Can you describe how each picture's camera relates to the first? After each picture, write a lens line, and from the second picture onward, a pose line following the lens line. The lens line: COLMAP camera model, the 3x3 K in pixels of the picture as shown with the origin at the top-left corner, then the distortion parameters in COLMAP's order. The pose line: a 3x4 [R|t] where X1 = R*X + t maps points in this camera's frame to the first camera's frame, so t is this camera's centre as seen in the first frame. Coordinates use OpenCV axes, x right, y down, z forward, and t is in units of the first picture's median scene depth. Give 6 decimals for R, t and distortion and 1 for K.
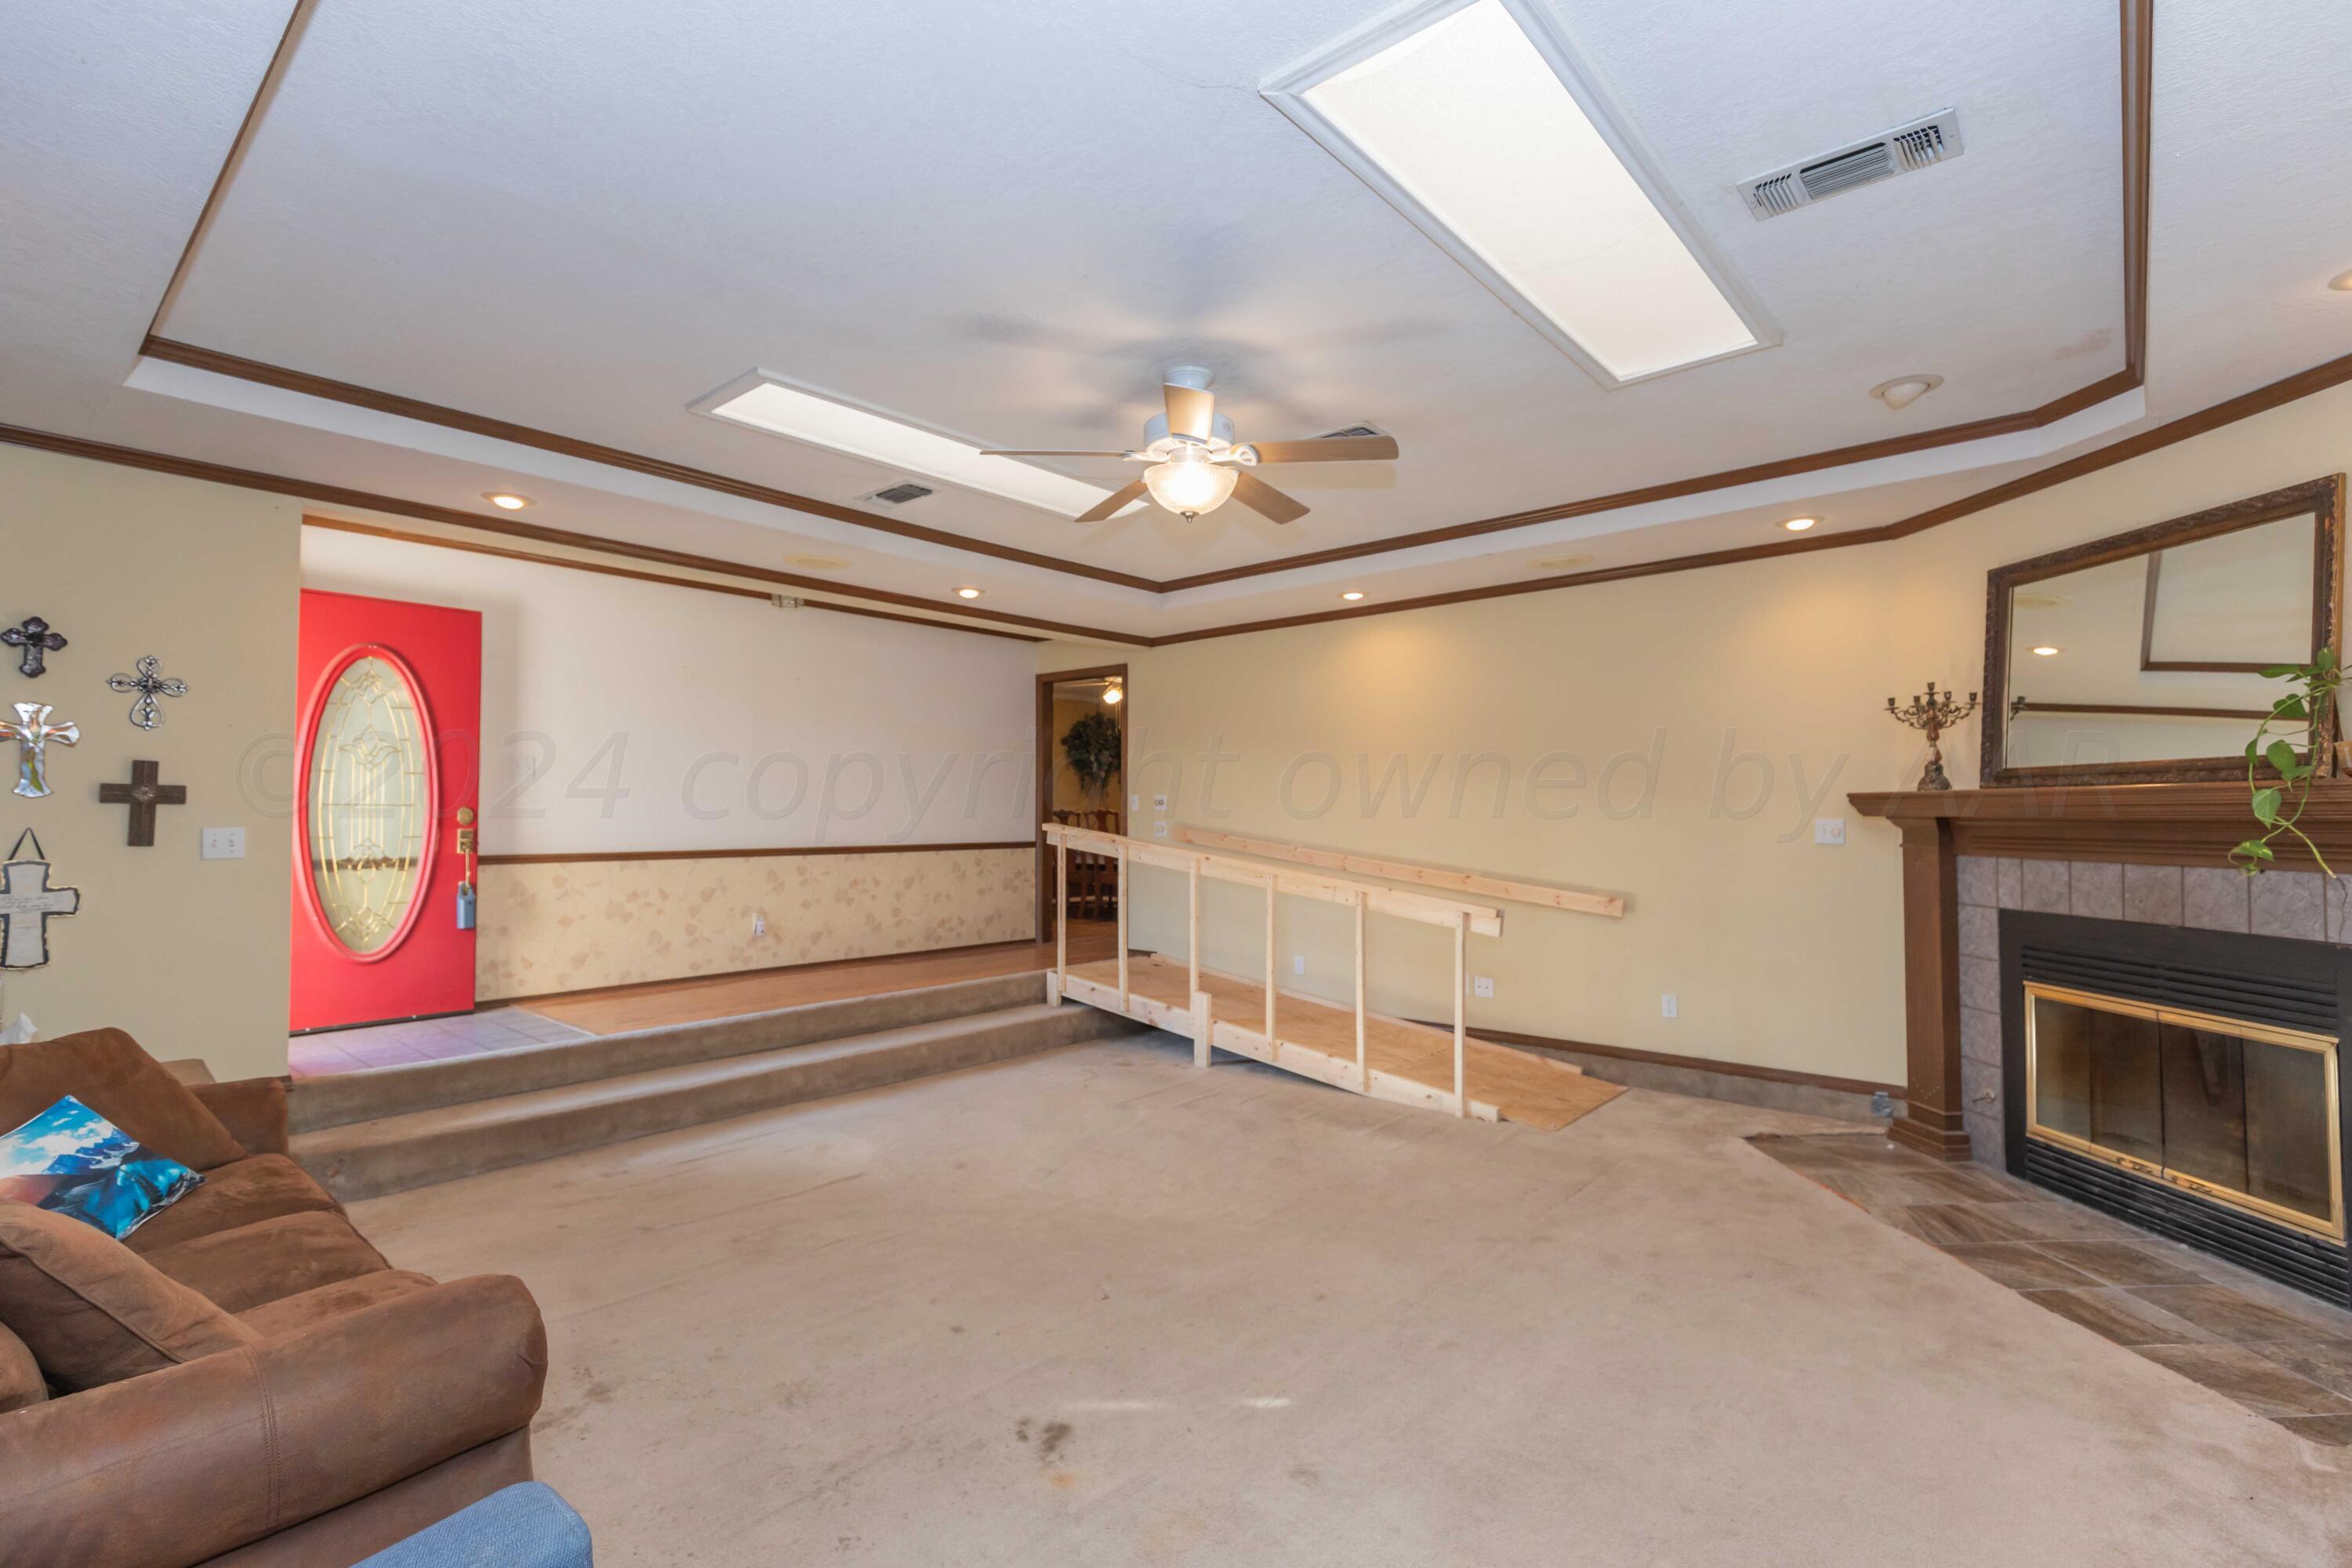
lens RADIAL K [[1052.5, 0, 1180.0], [0, 1052.5, 764.0], [0, 0, 1]] dist [0.005357, -0.001906]
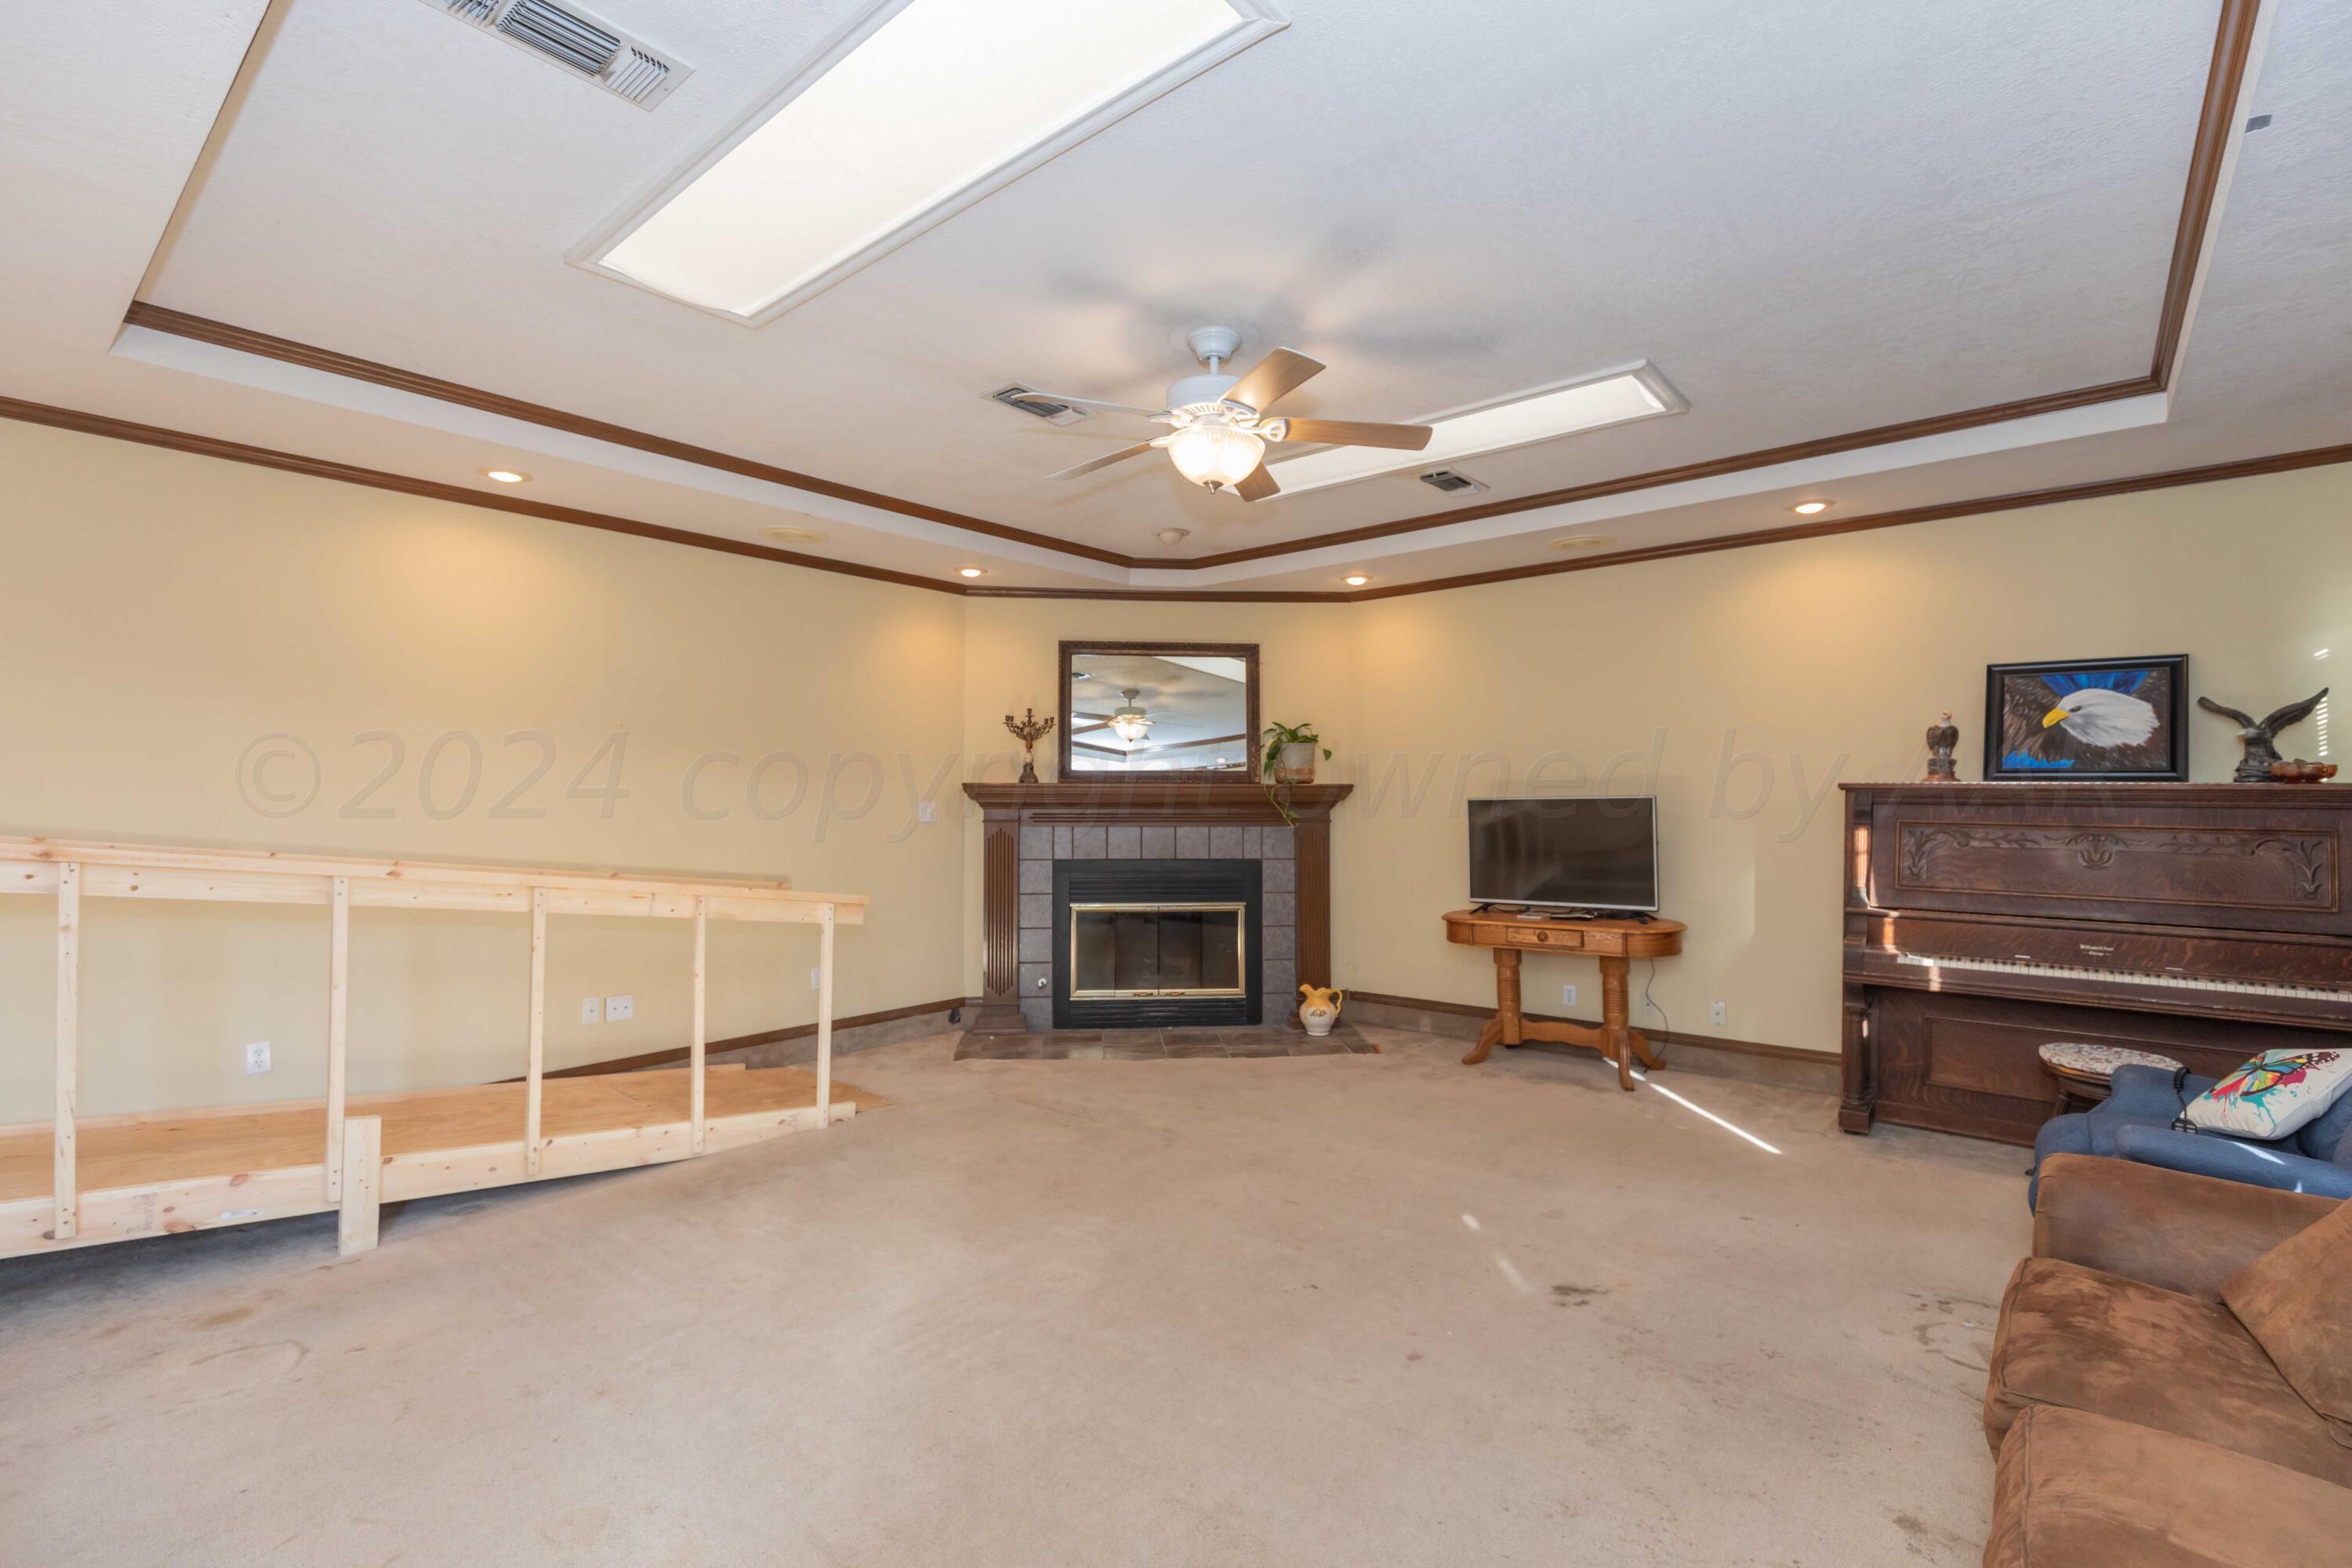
lens RADIAL K [[1052.5, 0, 1171.9], [0, 1052.5, 774.6], [0, 0, 1]] dist [0.005357, -0.001906]
pose [[-0.001696, 0.025031, 0.999685, -0.656058], [-0.050540, 0.998407, -0.025085, 0.035838], [-0.998721, -0.050567, -0.000428, 0.710031]]
